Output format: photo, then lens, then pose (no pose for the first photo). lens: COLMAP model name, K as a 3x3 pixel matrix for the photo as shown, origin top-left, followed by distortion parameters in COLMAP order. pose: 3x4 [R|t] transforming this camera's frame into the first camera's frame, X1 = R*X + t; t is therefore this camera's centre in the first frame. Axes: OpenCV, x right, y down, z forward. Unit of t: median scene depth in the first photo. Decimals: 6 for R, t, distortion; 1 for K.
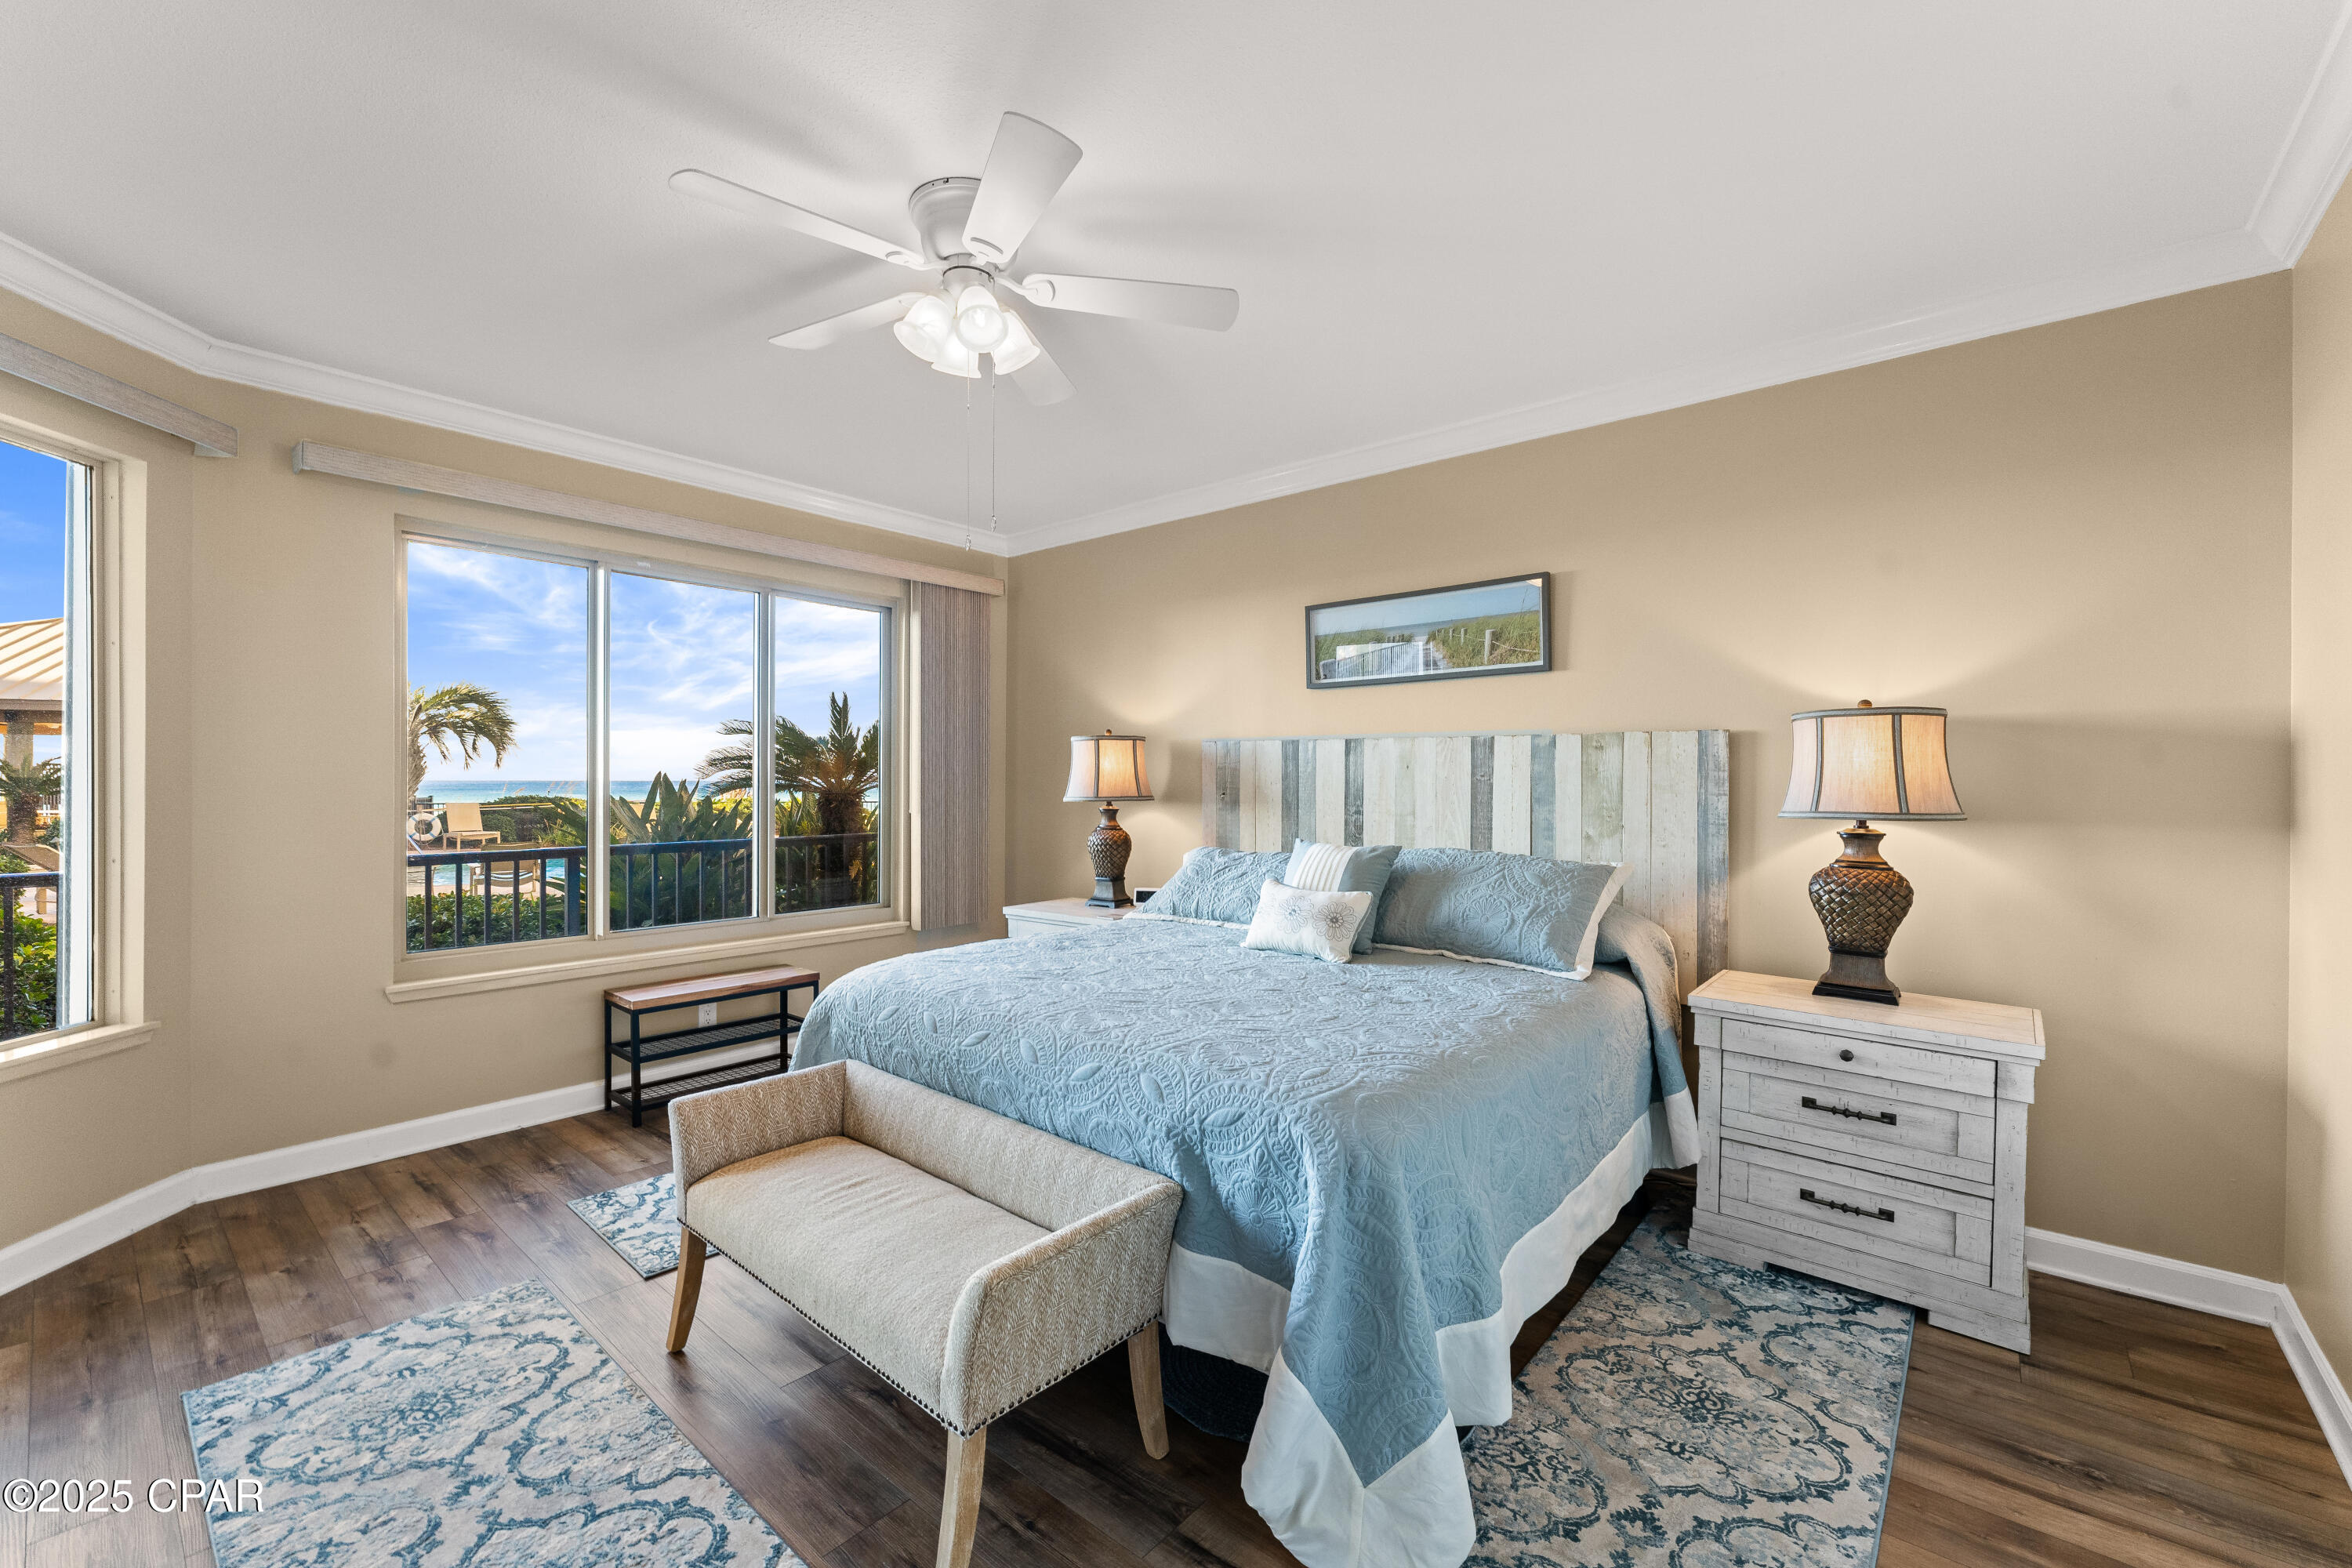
lens RADIAL K [[956.0, 0, 1187.3], [0, 956.0, 794.8], [0, 0, 1]] dist [-0.006741, 0.000948]
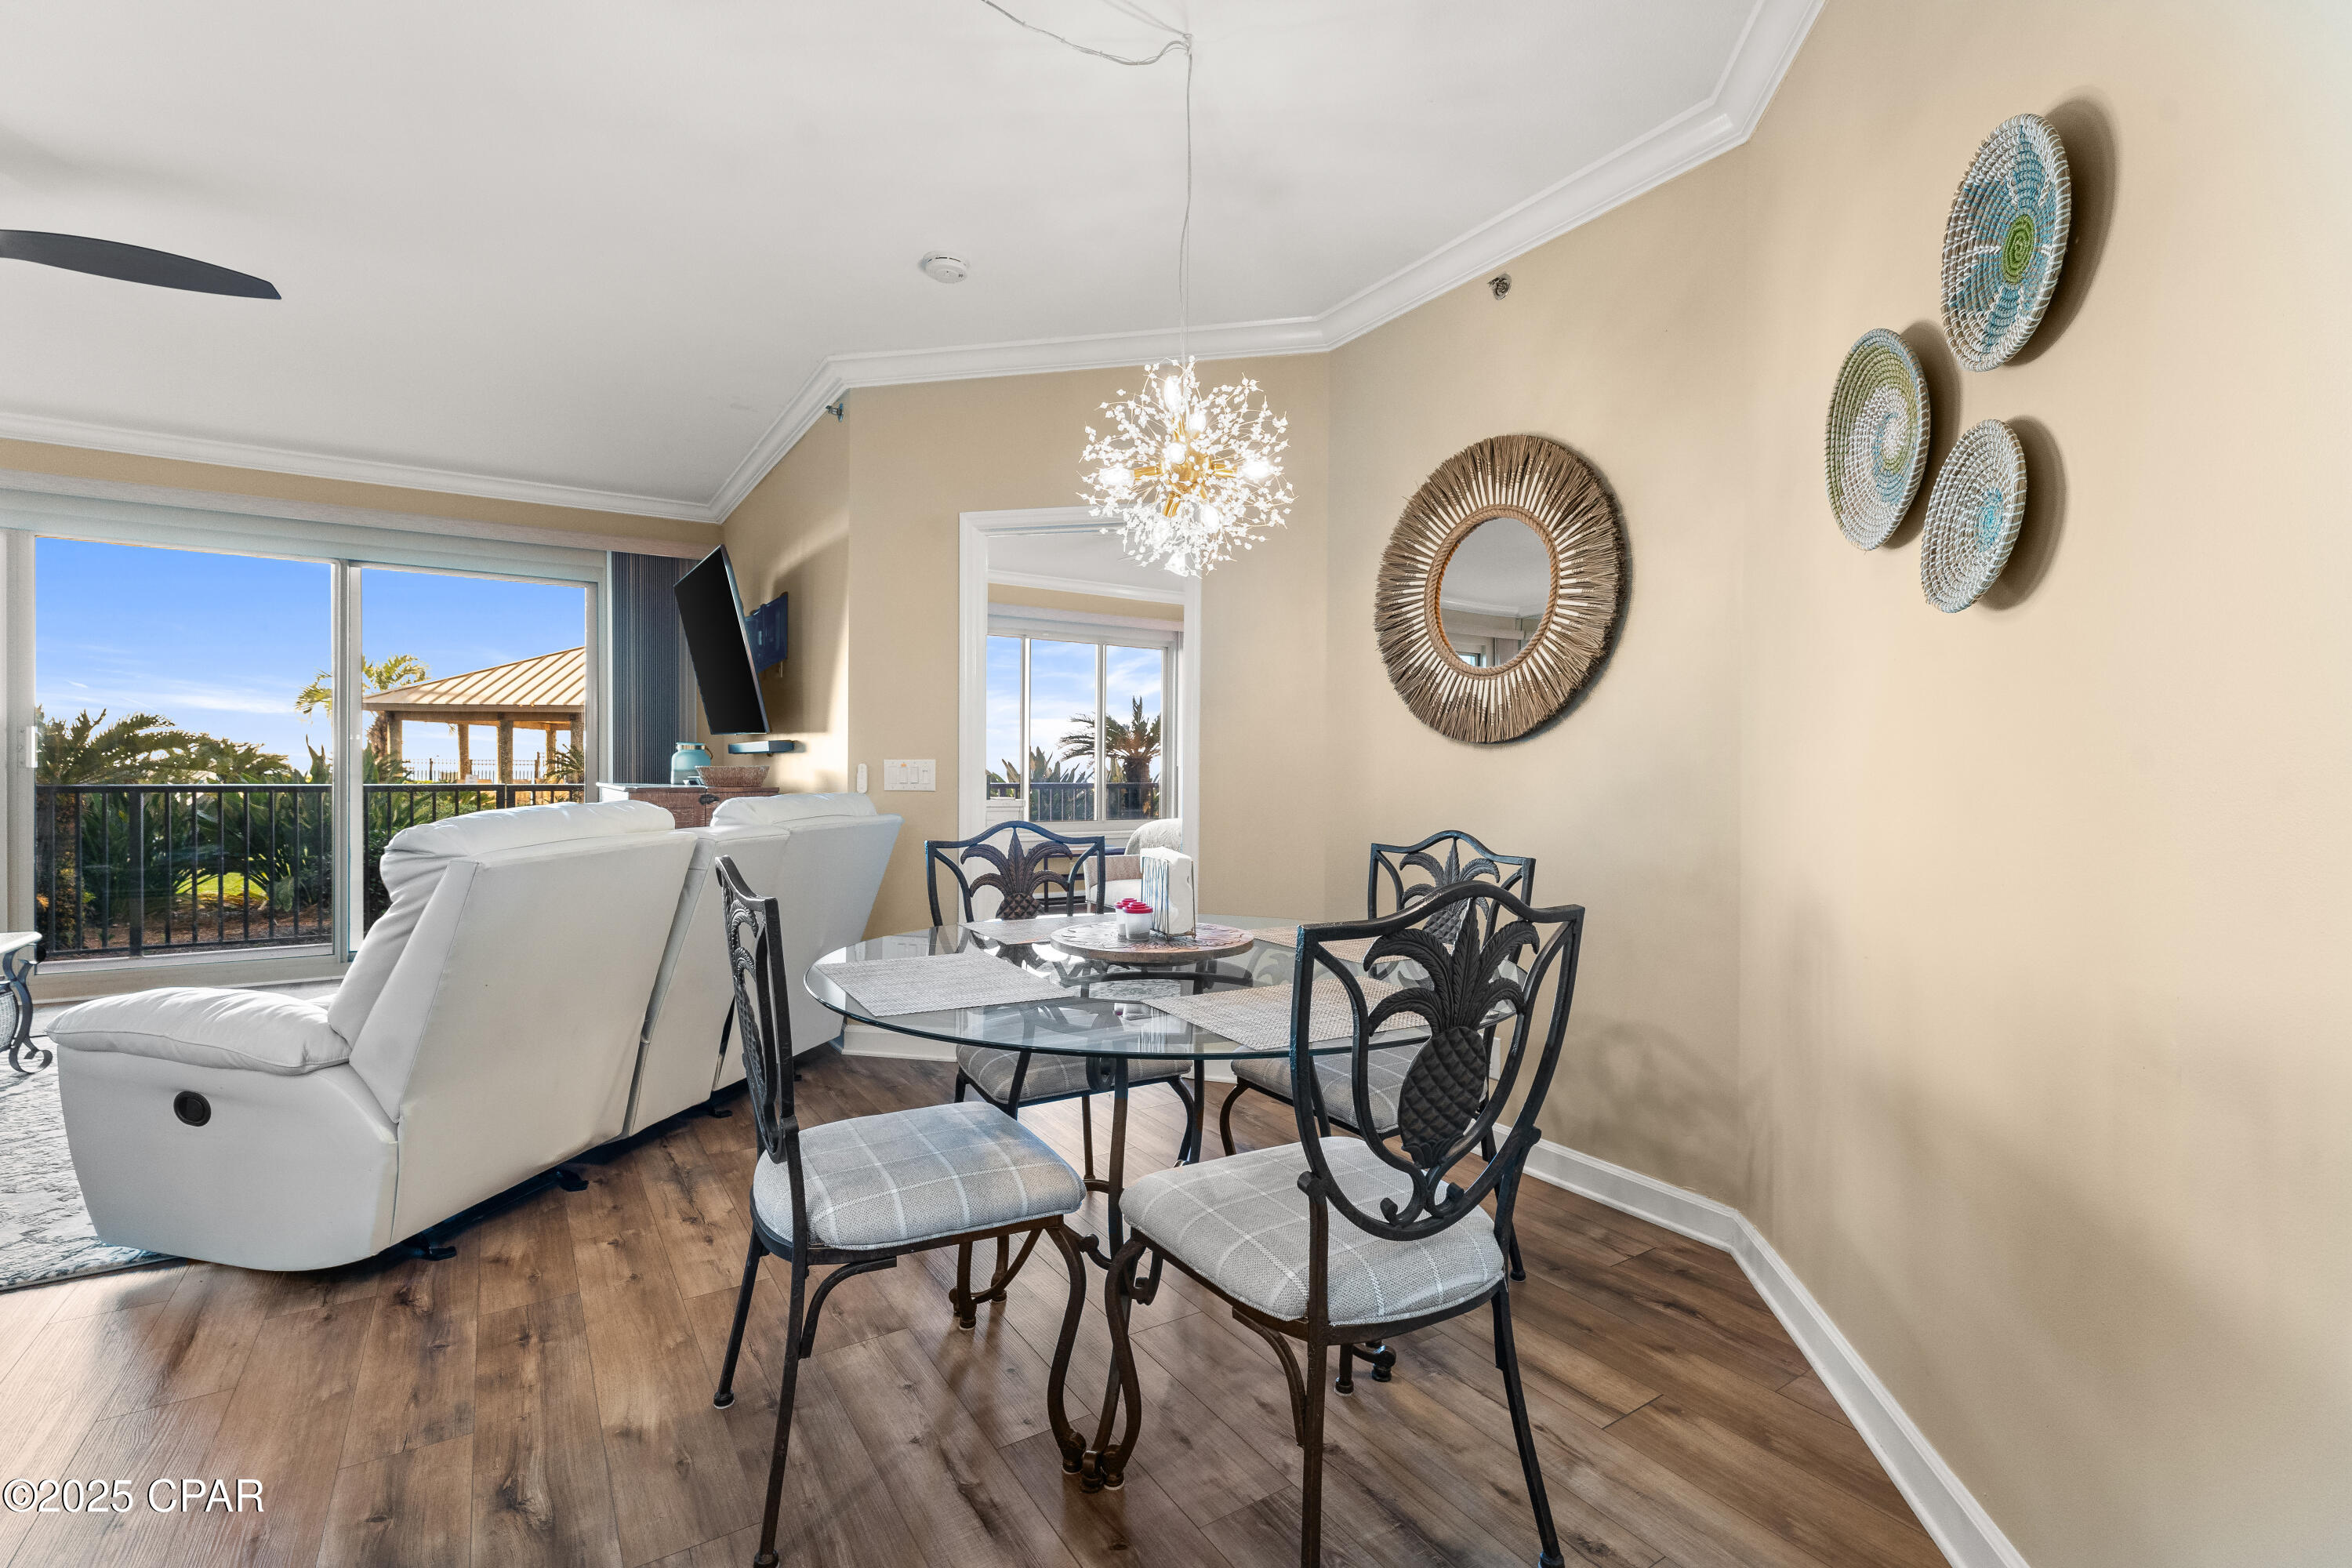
lens RADIAL K [[1095.7, 0, 1173.4], [0, 1095.7, 779.7], [0, 0, 1]] dist [0.000558, 0.000009]
pose [[0.954887, 0.004621, -0.296934, 0.249643], [-0.002948, 0.999977, 0.006081, 0.023017], [0.296955, -0.004931, 0.954879, -0.767265]]
